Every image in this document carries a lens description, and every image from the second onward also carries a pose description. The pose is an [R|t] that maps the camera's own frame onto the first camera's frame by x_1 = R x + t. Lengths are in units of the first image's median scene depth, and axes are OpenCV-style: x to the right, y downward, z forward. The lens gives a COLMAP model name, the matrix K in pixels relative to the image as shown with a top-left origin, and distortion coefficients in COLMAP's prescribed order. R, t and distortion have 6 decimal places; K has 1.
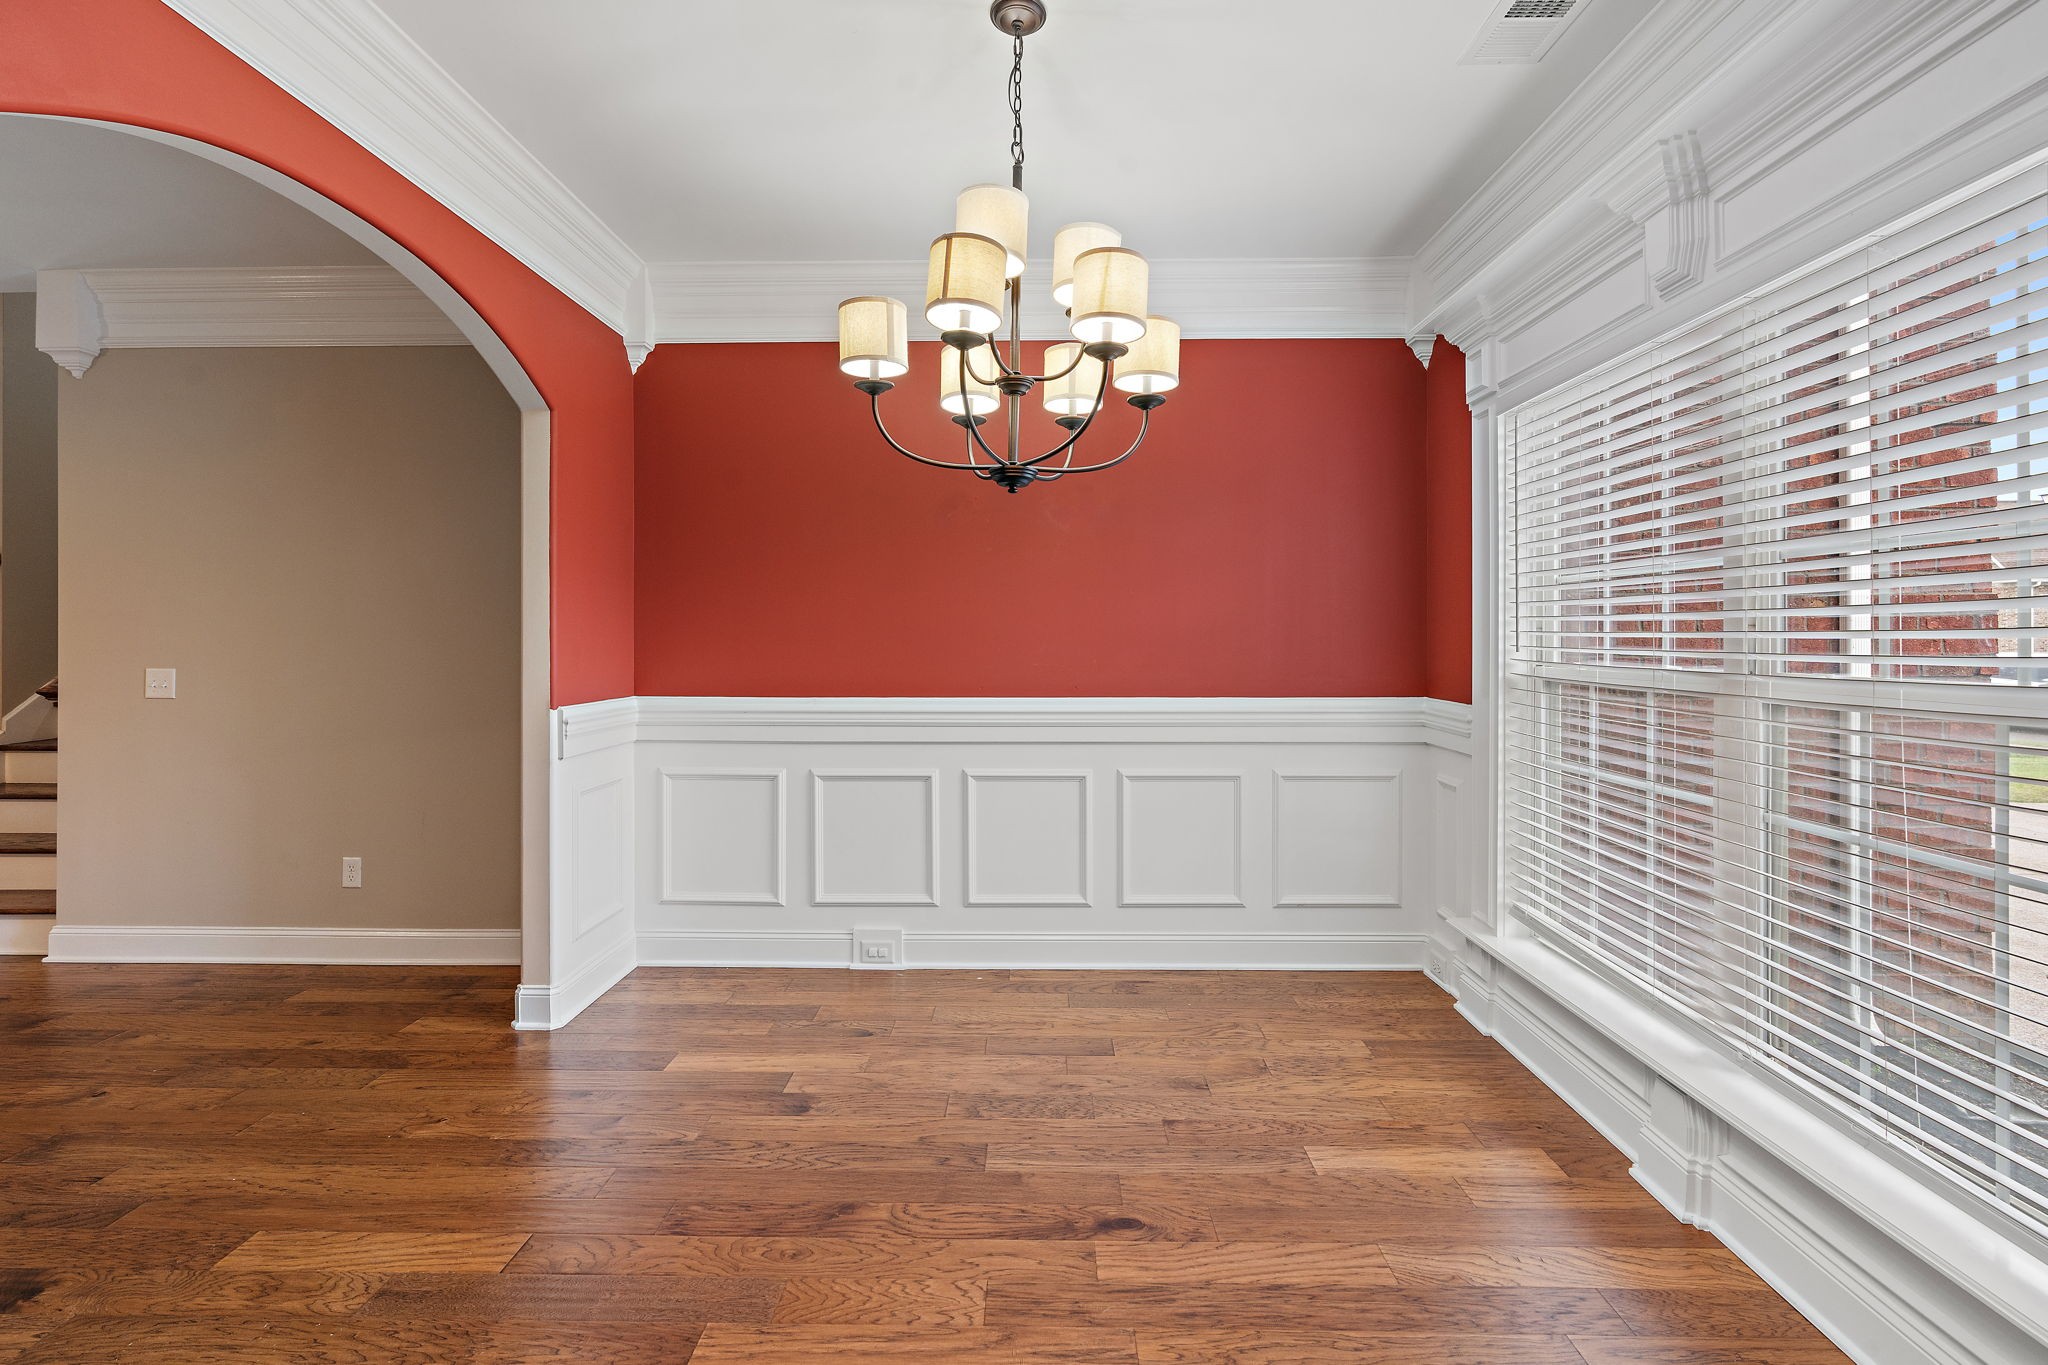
lens RADIAL K [[958.4, 0, 1043.7], [0, 958.4, 636.2], [0, 0, 1]] dist [-0.005641, -0.000687]
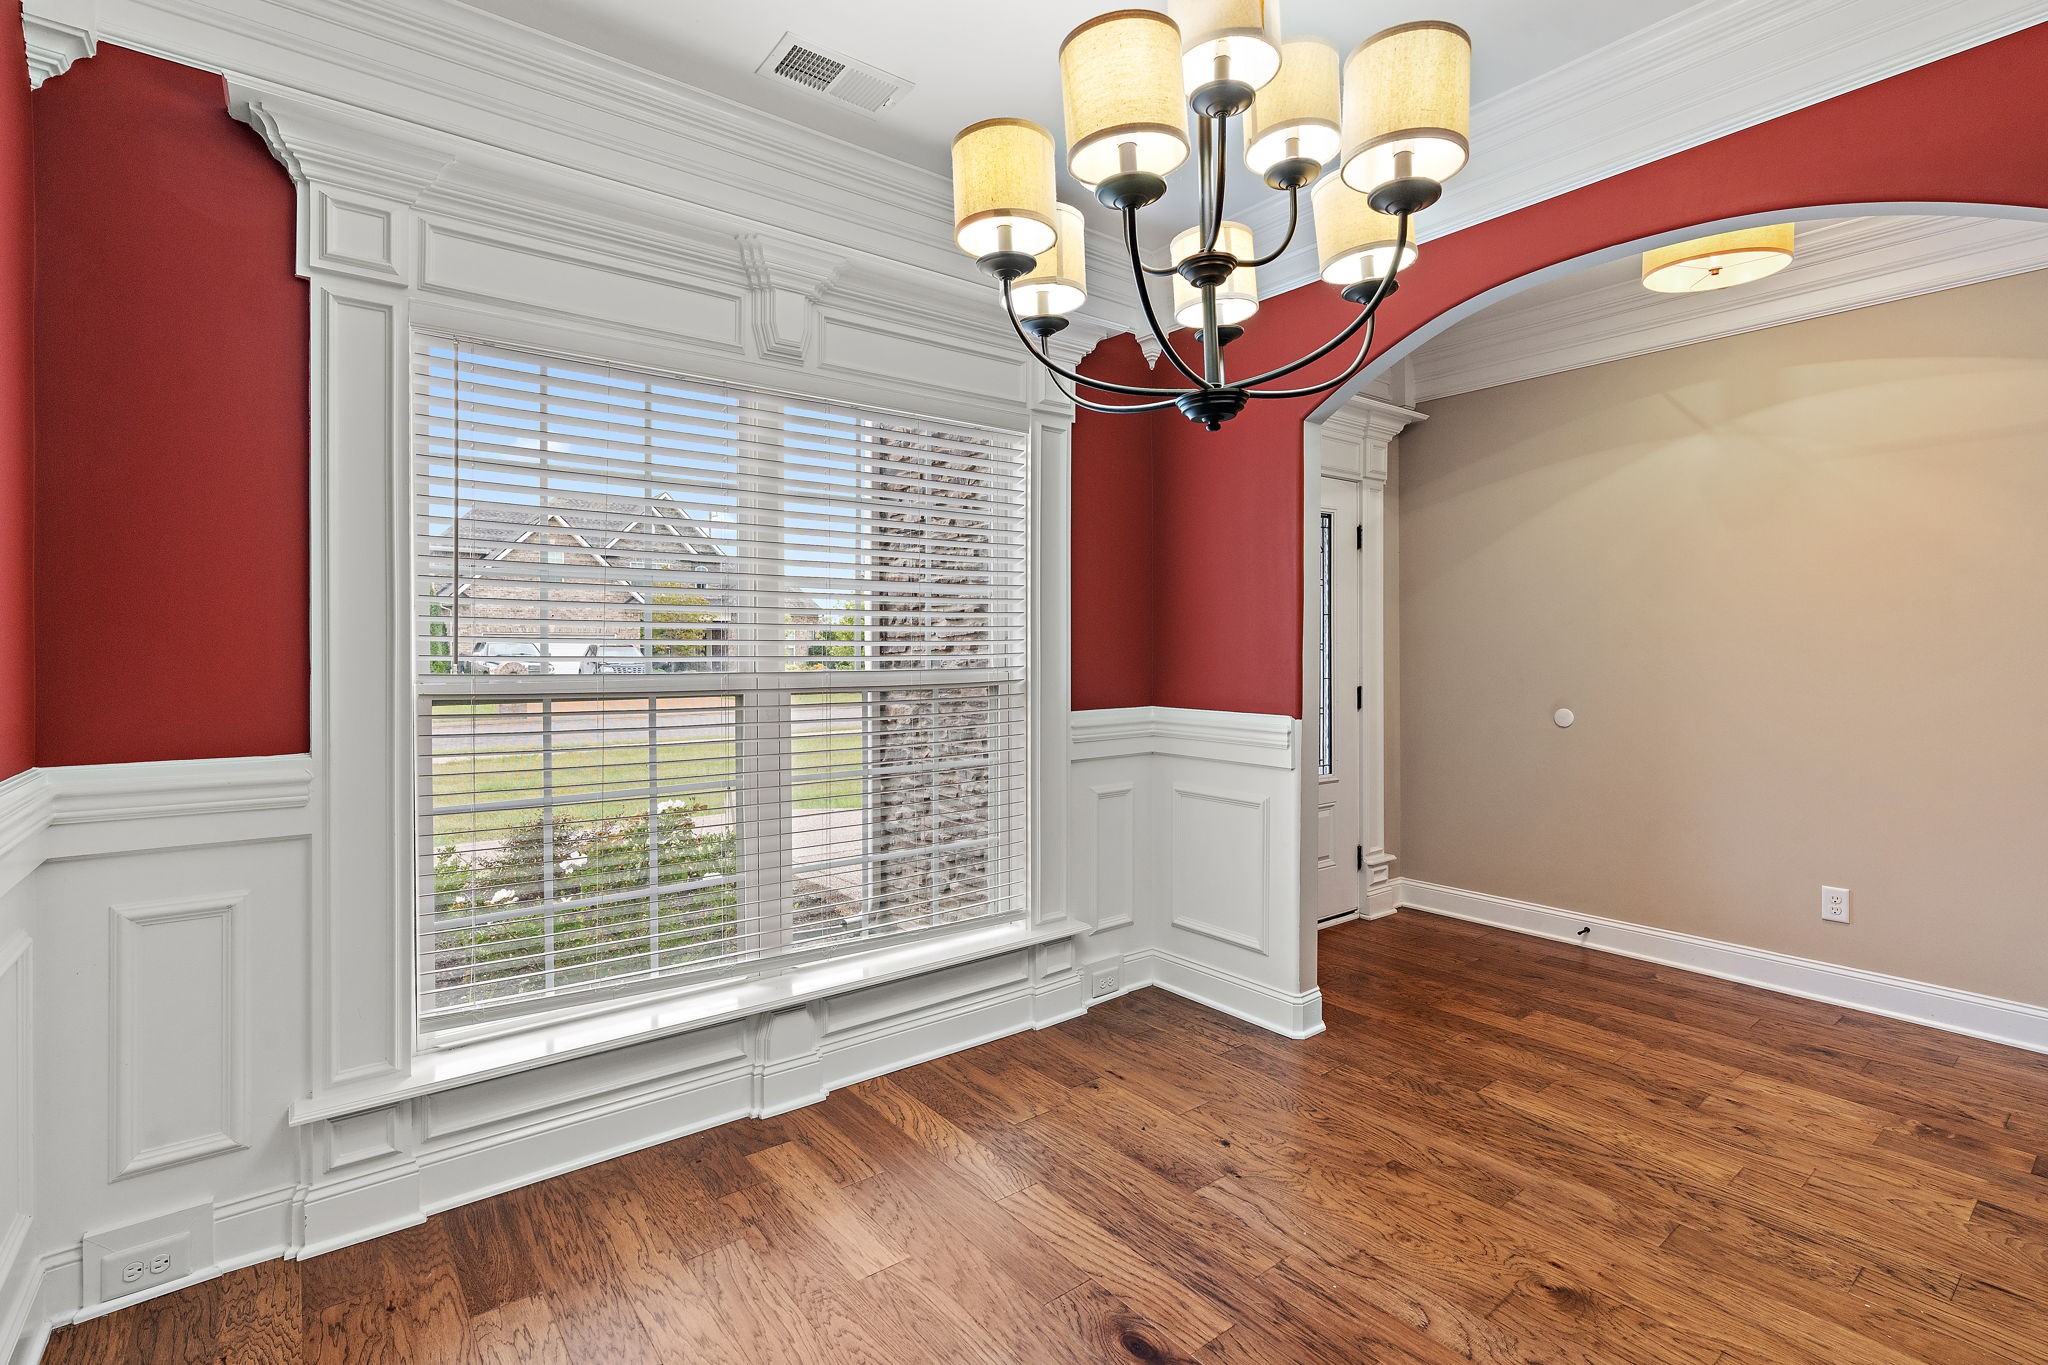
lens RADIAL K [[958.4, 0, 1015.0], [0, 958.4, 671.9], [0, 0, 1]] dist [-0.005641, -0.000687]
pose [[-0.618992, -0.017698, 0.785198, -0.510726], [0.000821, 0.999731, 0.023181, 0.009711], [-0.785397, 0.014994, -0.618811, 1.659170]]
